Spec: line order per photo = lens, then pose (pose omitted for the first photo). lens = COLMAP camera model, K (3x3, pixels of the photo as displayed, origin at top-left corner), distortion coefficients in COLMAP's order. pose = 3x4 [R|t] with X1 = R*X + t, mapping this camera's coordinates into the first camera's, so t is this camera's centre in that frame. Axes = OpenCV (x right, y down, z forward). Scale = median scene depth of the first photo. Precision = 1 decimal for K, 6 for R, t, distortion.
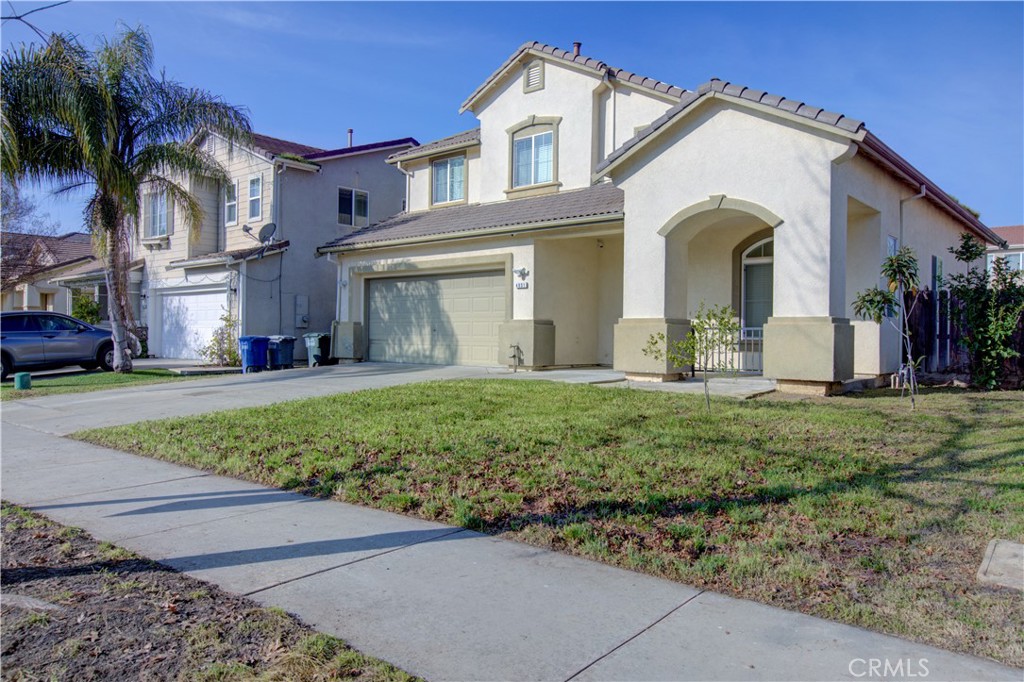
lens RADIAL K [[722.1, 0, 512.0], [0, 722.1, 341.0], [0, 0, 1]] dist [-0.007582, -0.000702]
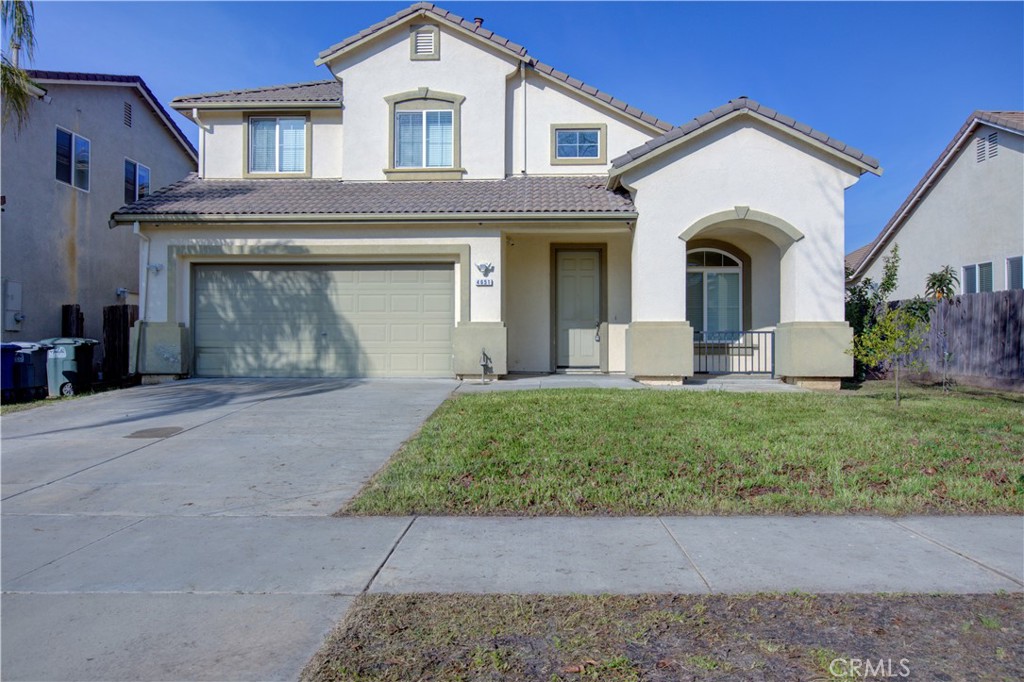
lens RADIAL K [[737.4, 0, 512.0], [0, 737.4, 341.0], [0, 0, 1]] dist [-0.004003, 0.002074]
pose [[0.782565, -0.002723, 0.622564, -0.444690], [0.010498, 0.999906, -0.008823, 0.001448], [-0.622481, 0.013440, 0.782520, 0.245685]]
